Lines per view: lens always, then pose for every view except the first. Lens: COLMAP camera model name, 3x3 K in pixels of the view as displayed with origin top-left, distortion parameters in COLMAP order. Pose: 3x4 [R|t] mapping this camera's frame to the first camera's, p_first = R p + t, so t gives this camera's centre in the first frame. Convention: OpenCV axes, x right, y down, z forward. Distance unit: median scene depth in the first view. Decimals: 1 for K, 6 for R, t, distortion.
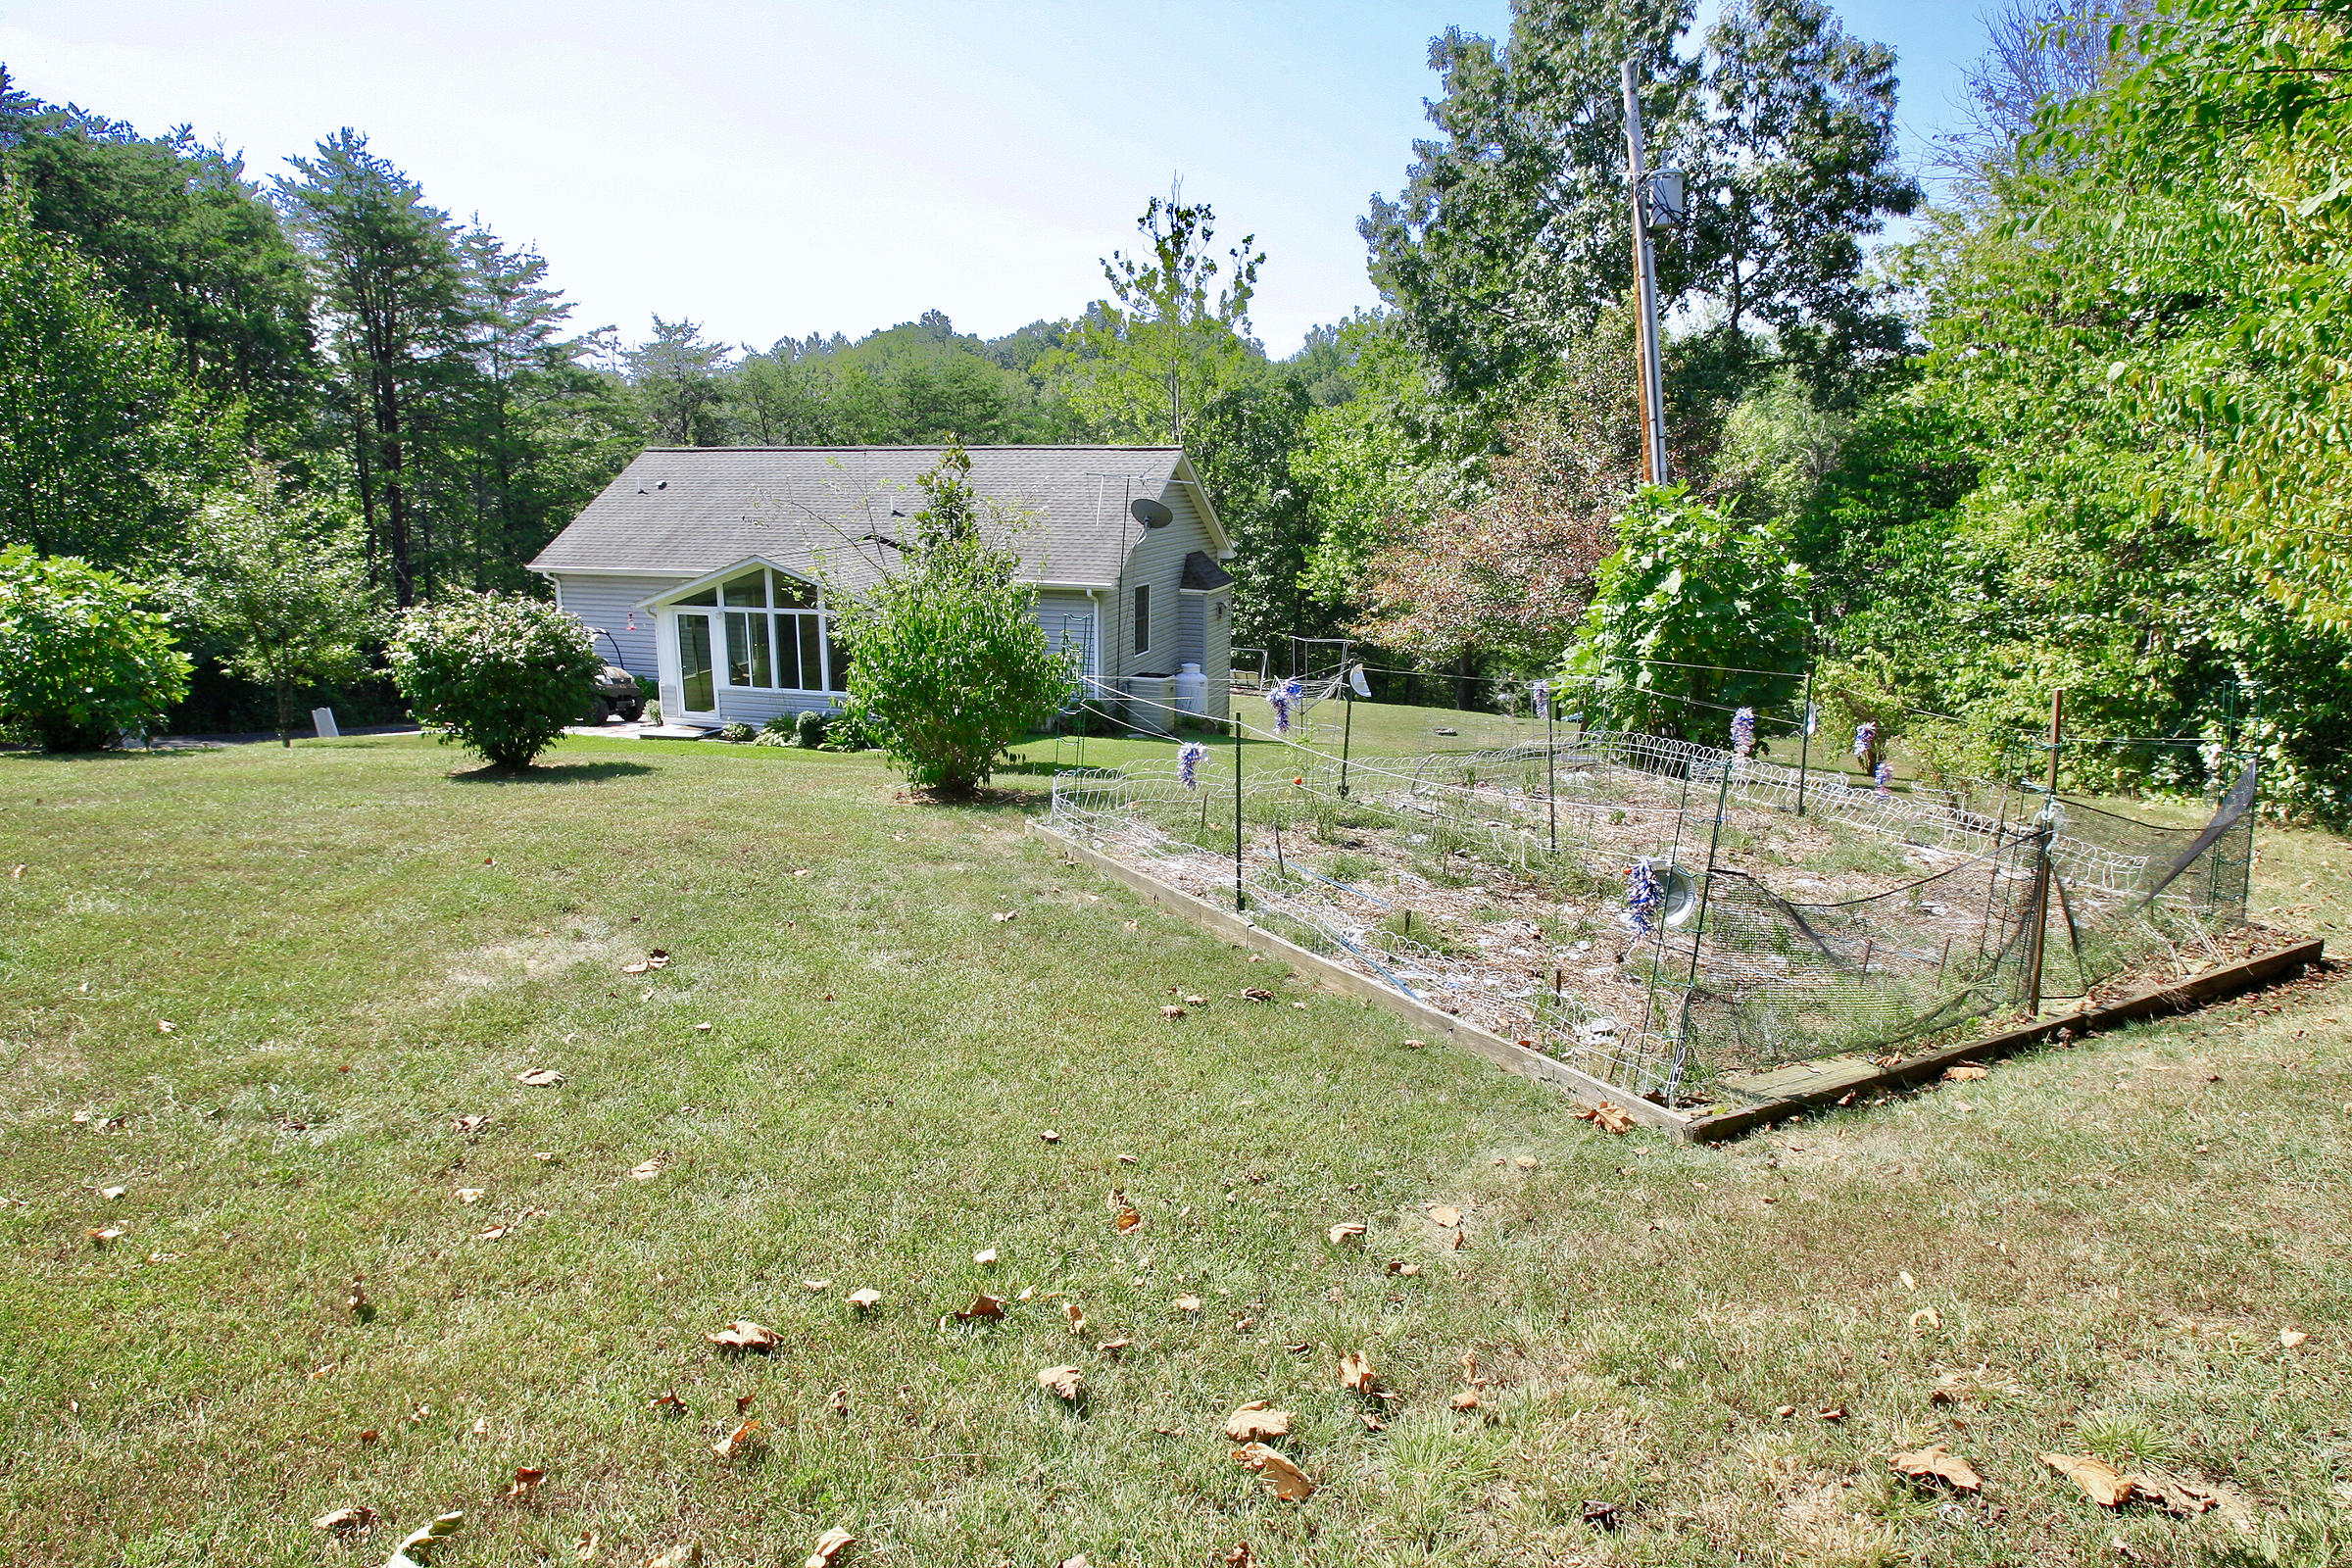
lens RADIAL K [[1387.7, 0, 1176.0], [0, 1387.7, 784.0], [0, 0, 1]] dist [0.000465, 0.000432]
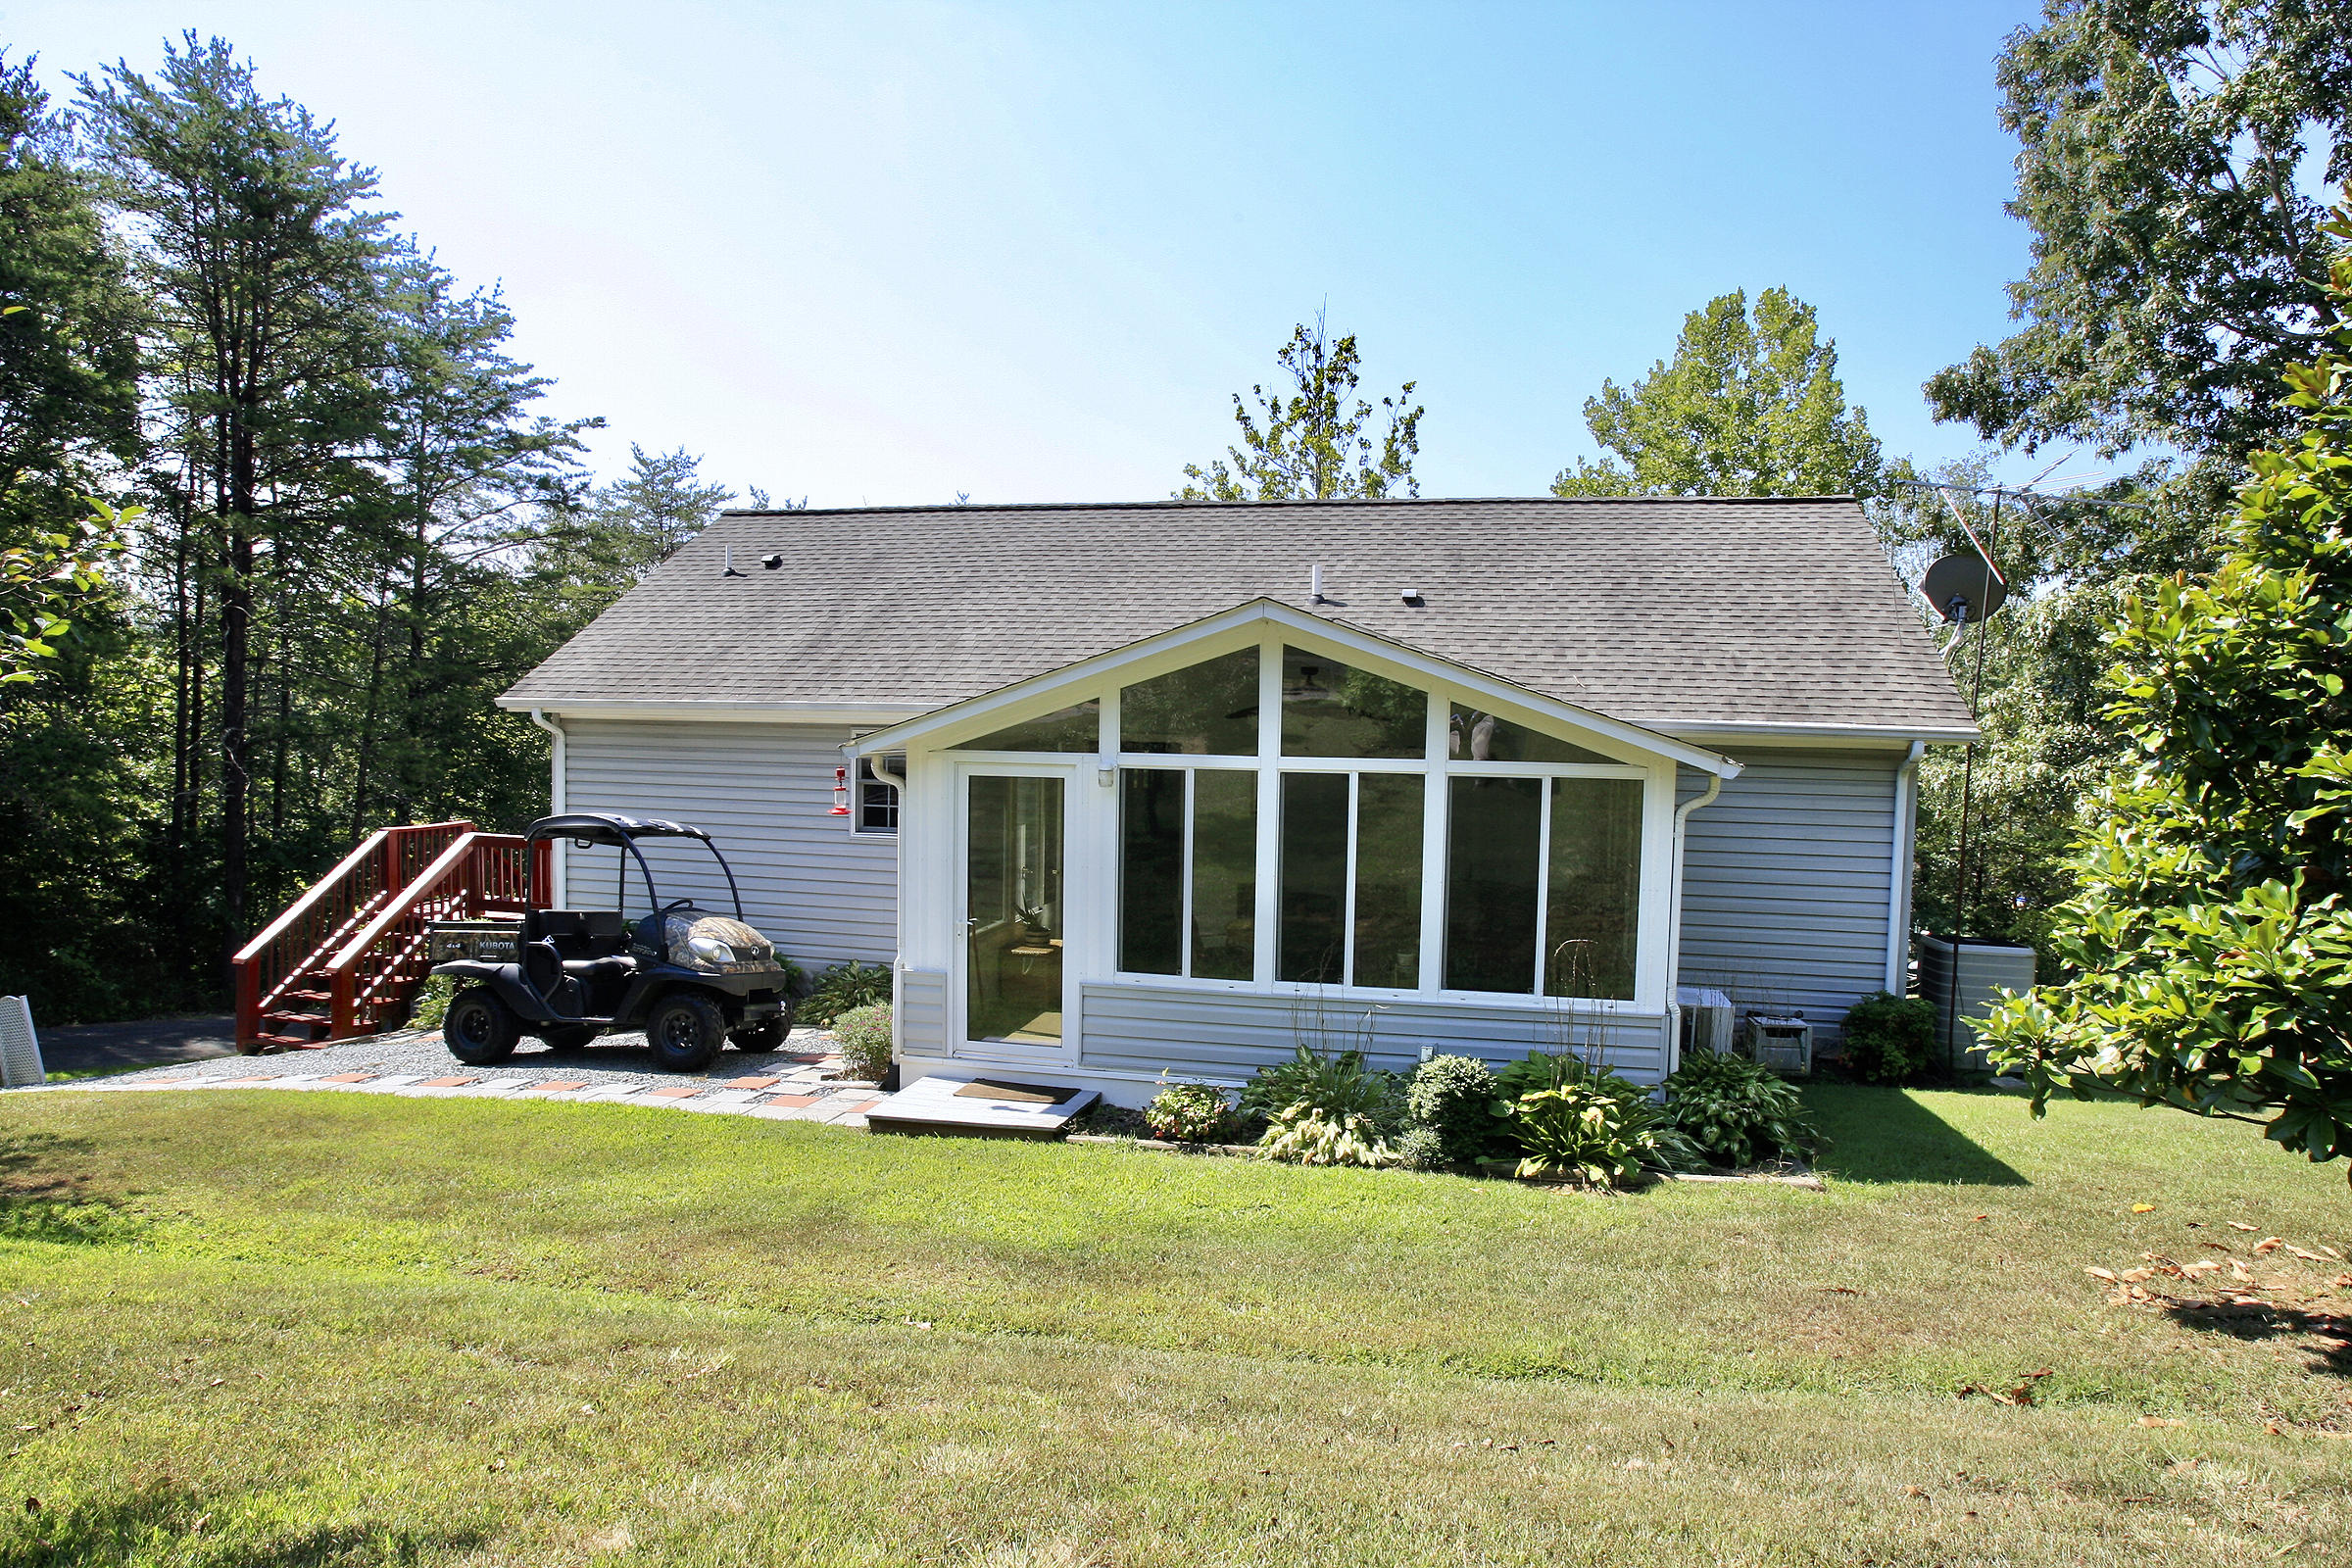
lens RADIAL K [[1348.3, 0, 1176.0], [0, 1348.3, 784.0], [0, 0, 1]] dist [-0.004280, -0.000414]
pose [[0.994986, 0.014367, 0.098978, -0.223383], [0.003969, 0.983179, -0.182602, -0.035883], [-0.099936, 0.182080, 0.978192, 0.422680]]
